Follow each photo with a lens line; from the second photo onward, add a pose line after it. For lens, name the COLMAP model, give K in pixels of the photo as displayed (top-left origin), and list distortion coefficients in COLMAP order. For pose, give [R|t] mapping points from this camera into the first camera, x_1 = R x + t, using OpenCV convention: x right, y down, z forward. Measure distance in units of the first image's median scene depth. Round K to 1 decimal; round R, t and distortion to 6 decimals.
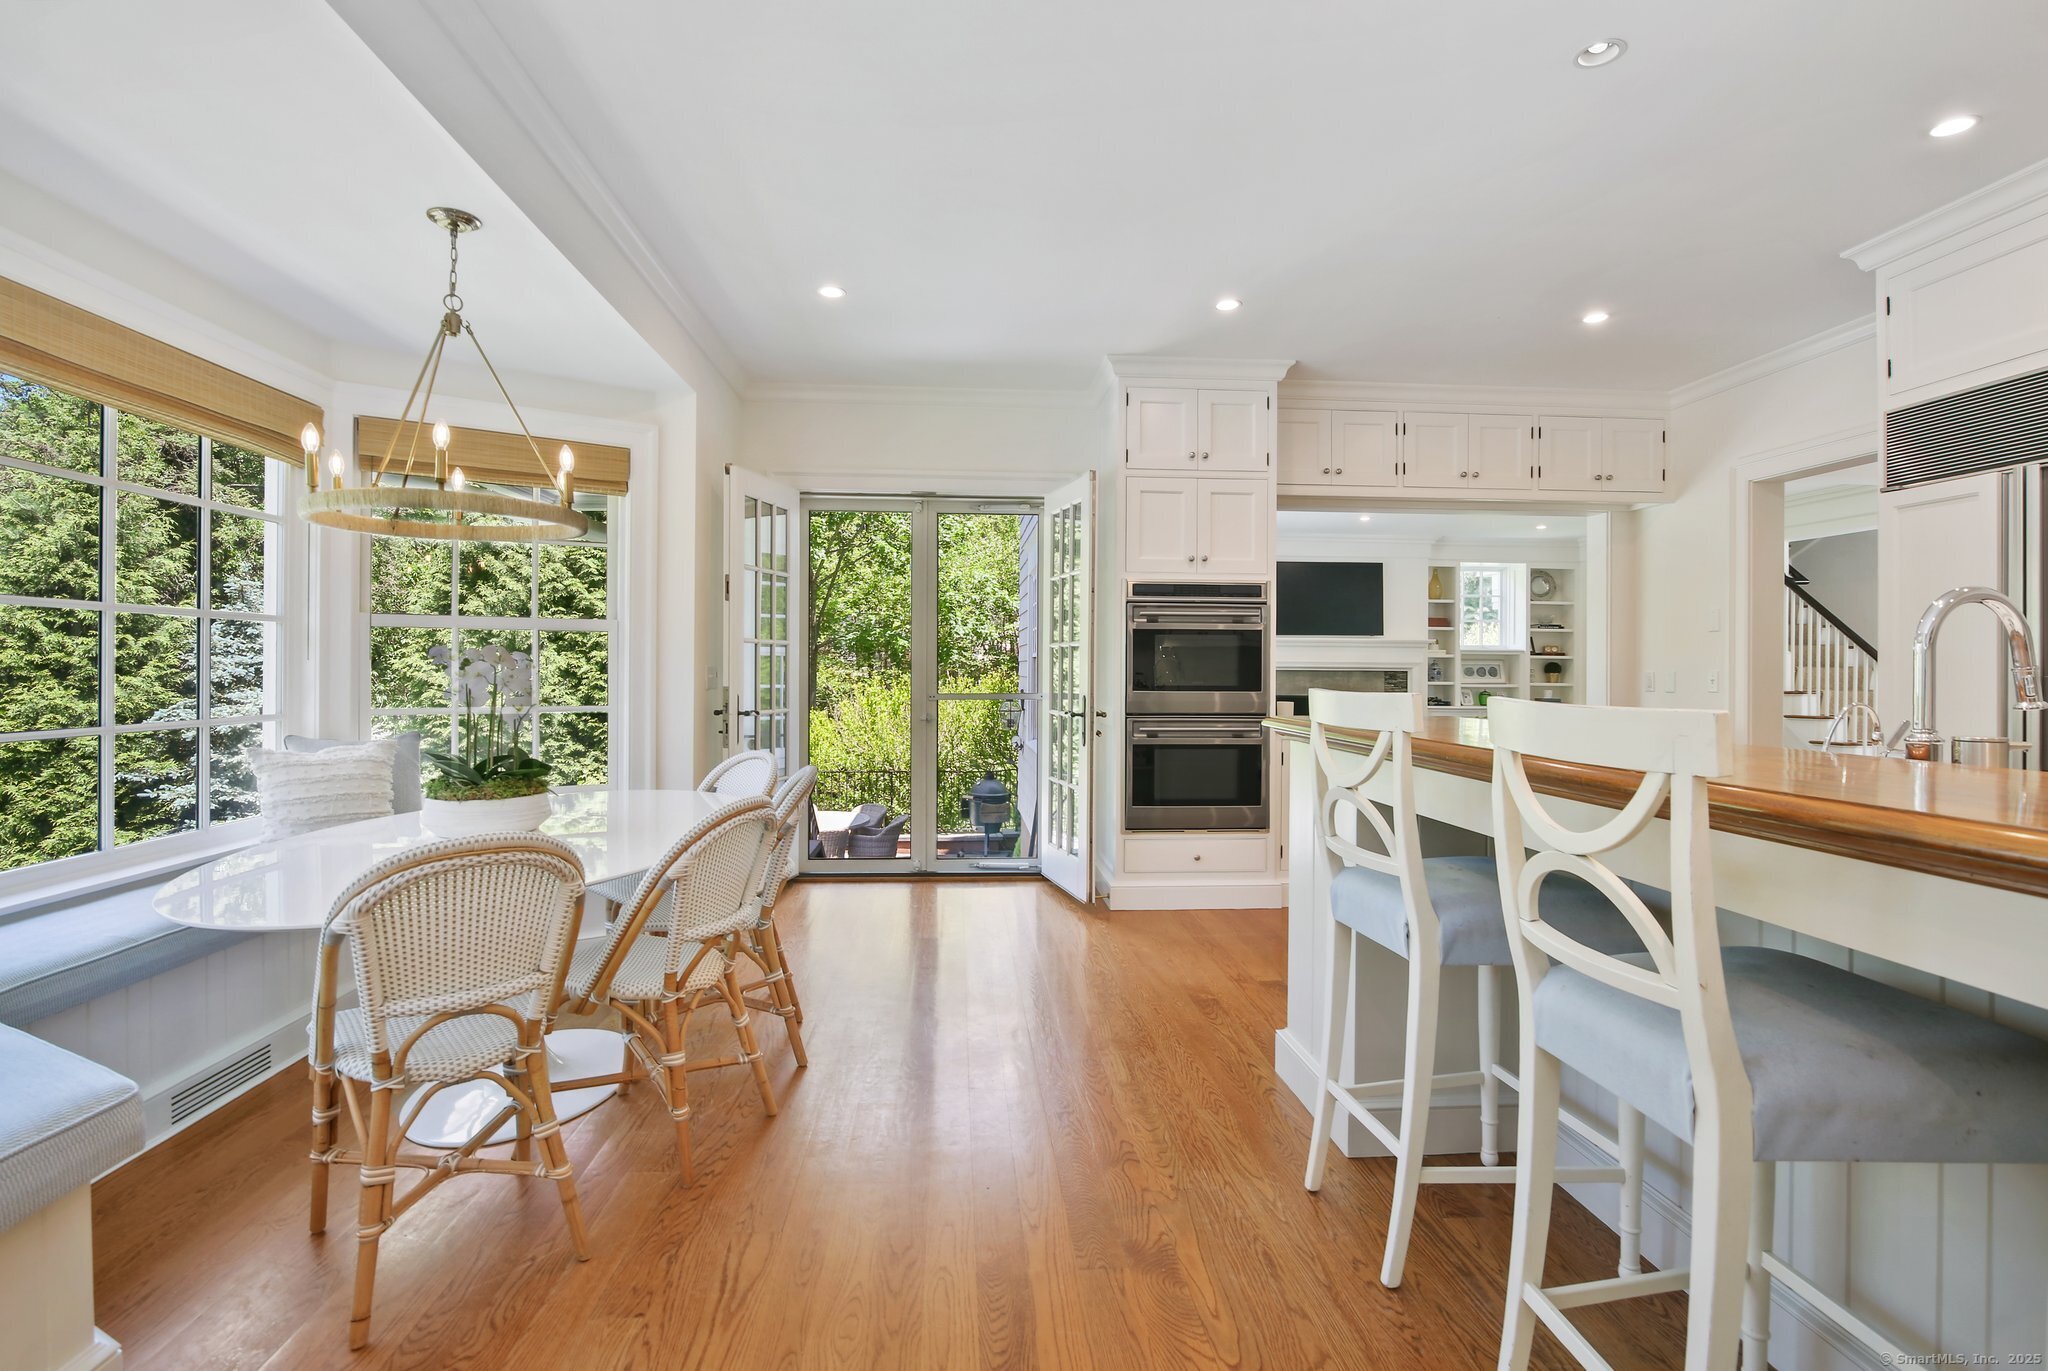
lens RADIAL K [[935.5, 0, 1029.0], [0, 935.5, 680.7], [0, 0, 1]] dist [-0.014111, 0.001046]
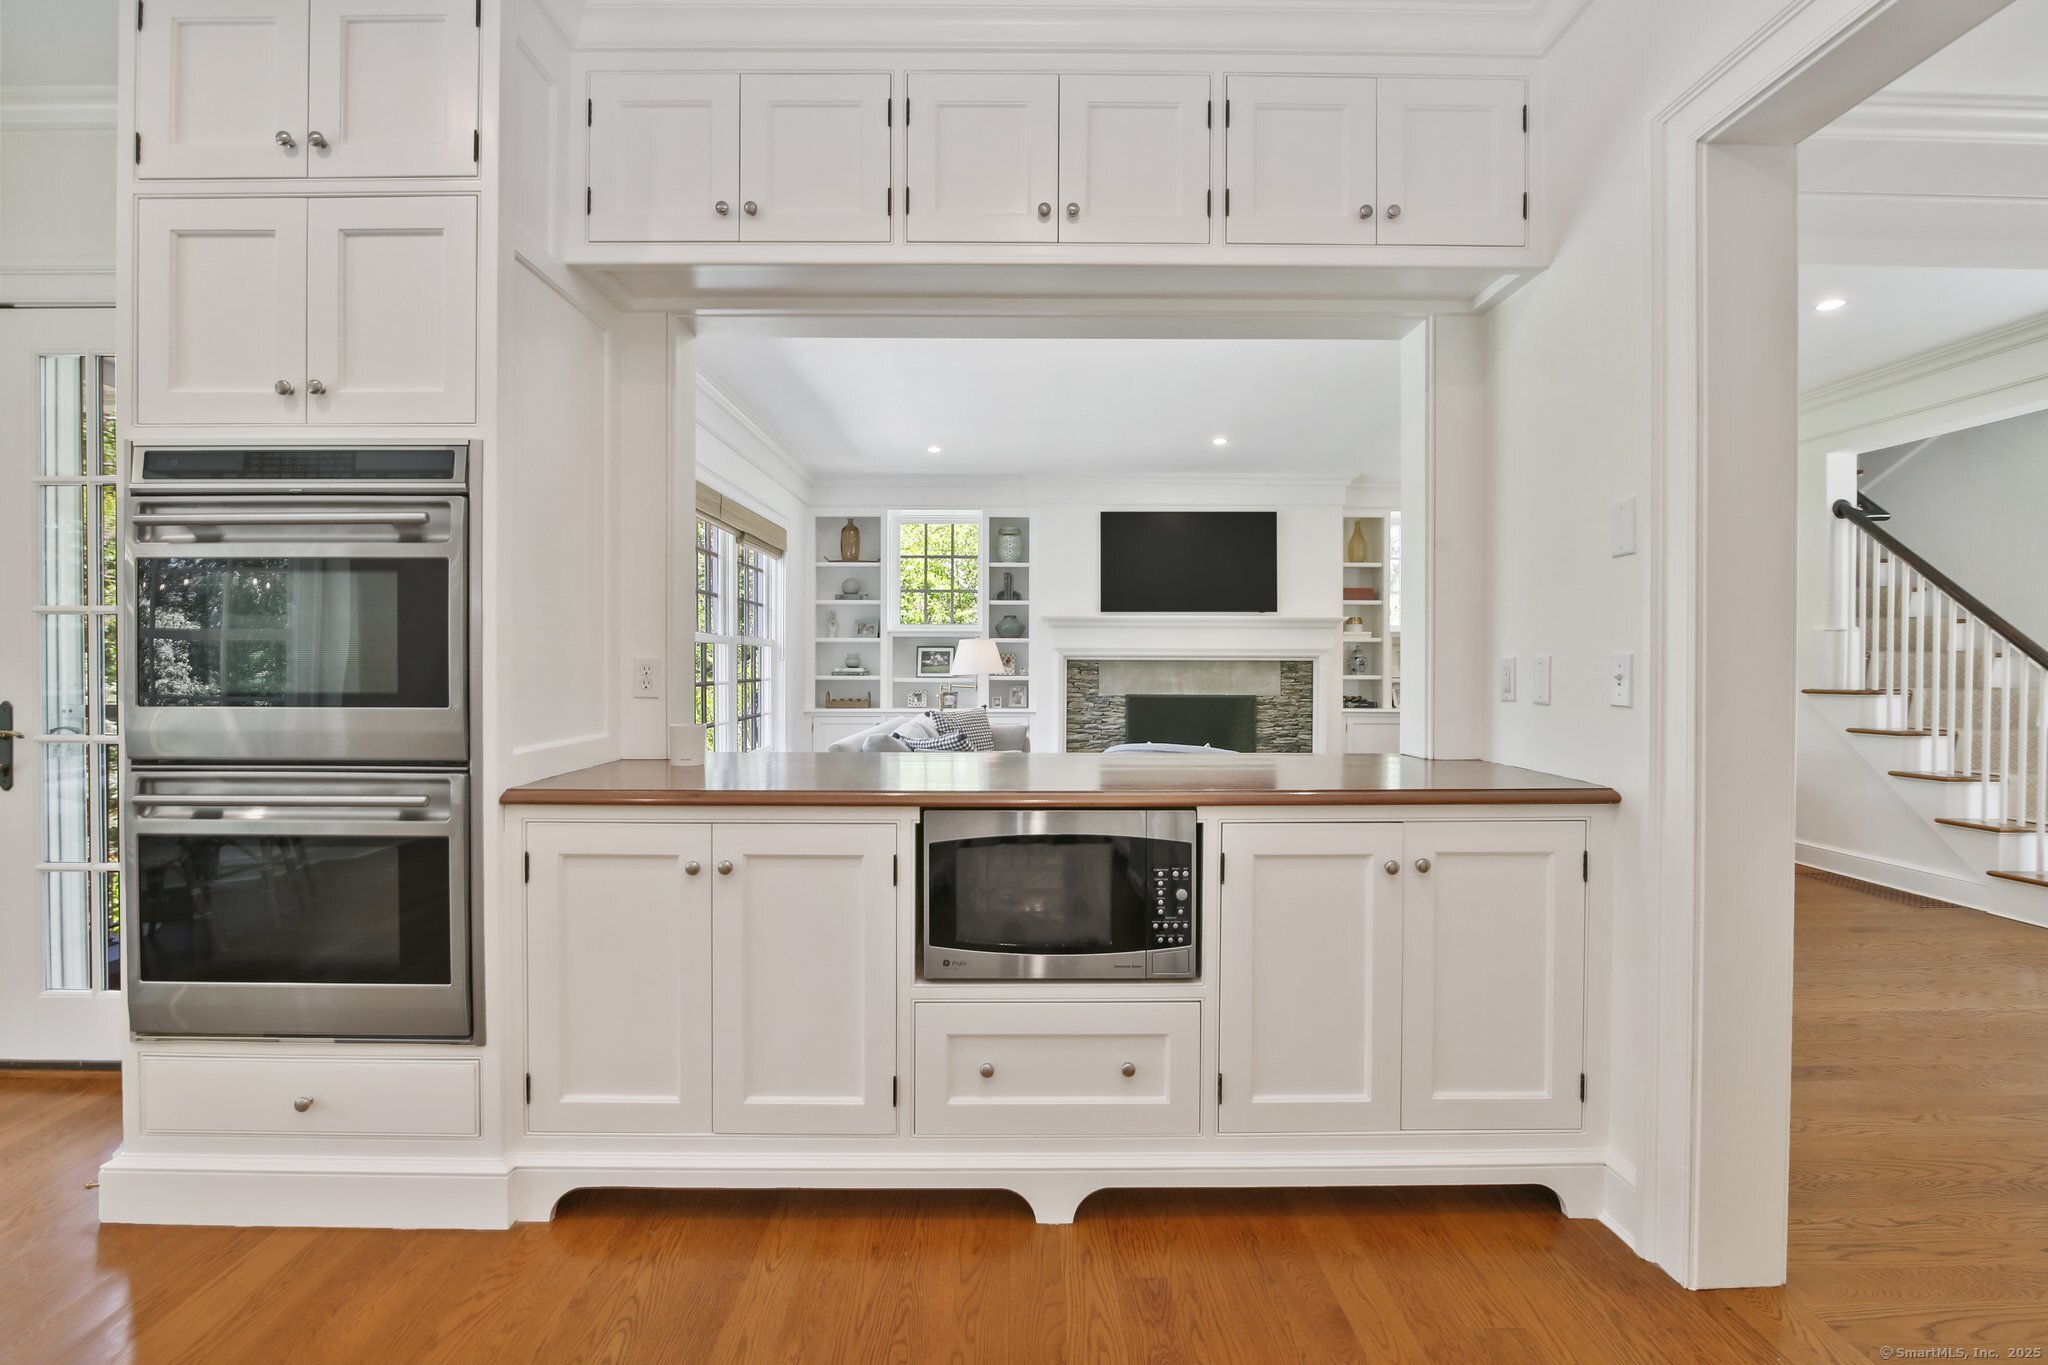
lens RADIAL K [[935.5, 0, 1014.8], [0, 935.5, 677.3], [0, 0, 1]] dist [-0.014111, 0.001046]
pose [[0.998041, -0.001537, -0.062549, 0.294656], [0.001898, 0.999982, 0.005714, -0.002241], [0.062539, -0.005821, 0.998026, 0.343700]]
